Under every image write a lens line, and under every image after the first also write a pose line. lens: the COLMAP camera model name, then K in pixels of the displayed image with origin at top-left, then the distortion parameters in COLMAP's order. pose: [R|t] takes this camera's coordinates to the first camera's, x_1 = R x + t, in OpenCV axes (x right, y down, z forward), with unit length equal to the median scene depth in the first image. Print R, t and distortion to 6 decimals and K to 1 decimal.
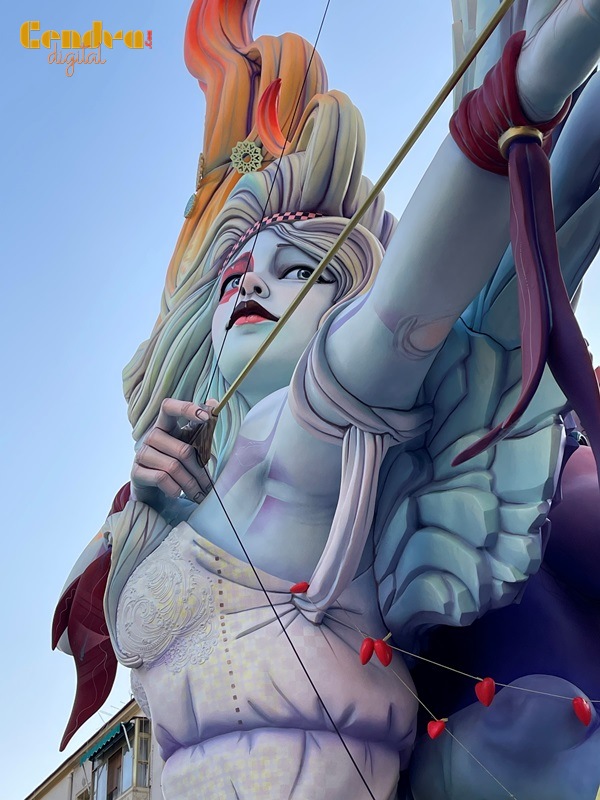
lens RADIAL K [[1169.7, 0, 301.8], [0, 1169.7, 398.3], [0, 0, 1]] dist [0.043067, 0.000000]
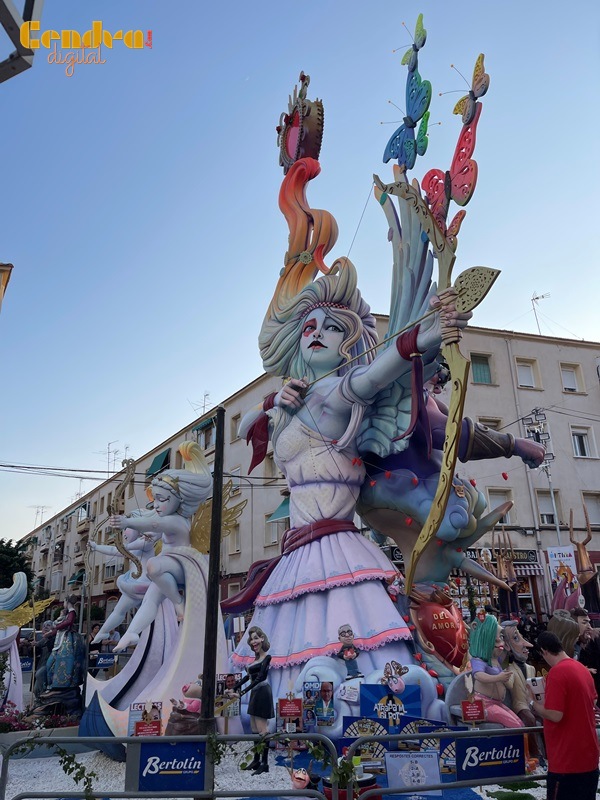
lens RADIAL K [[607.3, 0, 297.1], [0, 607.3, 399.5], [0, 0, 1]] dist [0.050638, -0.064686]
pose [[0.997823, 0.025057, 0.061011, -0.215894], [-0.041780, 0.955896, 0.290718, -0.451120], [-0.051036, -0.292634, 0.954862, -0.612099]]
